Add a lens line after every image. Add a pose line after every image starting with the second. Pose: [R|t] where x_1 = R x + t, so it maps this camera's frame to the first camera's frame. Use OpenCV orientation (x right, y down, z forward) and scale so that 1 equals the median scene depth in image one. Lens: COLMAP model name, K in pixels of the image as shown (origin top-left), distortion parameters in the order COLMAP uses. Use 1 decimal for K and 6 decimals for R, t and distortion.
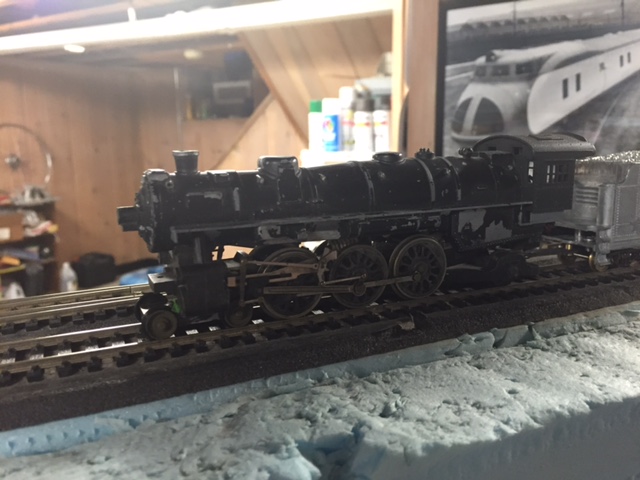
lens RADIAL K [[533.1, 0, 320.0], [0, 533.1, 240.0], [0, 0, 1]] dist [0.012801, -0.043991]
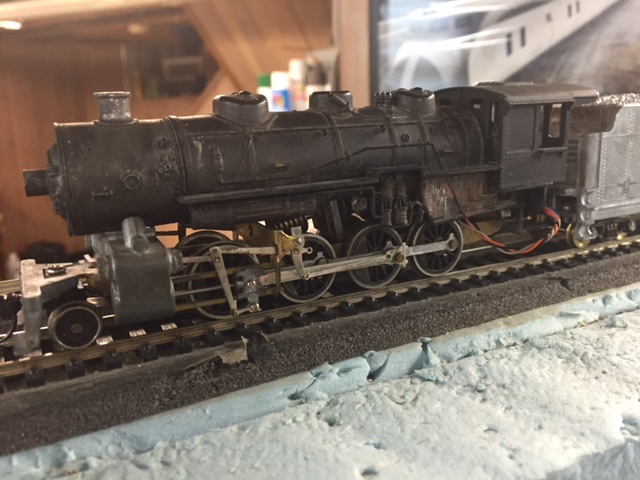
lens RADIAL K [[533.1, 0, 320.0], [0, 533.1, 240.0], [0, 0, 1]] dist [0.012801, -0.043991]
pose [[0.997630, -0.034393, 0.059593, 0.234065], [0.032084, 0.998713, 0.039283, -0.004744], [-0.060868, -0.037277, 0.997450, 0.341614]]
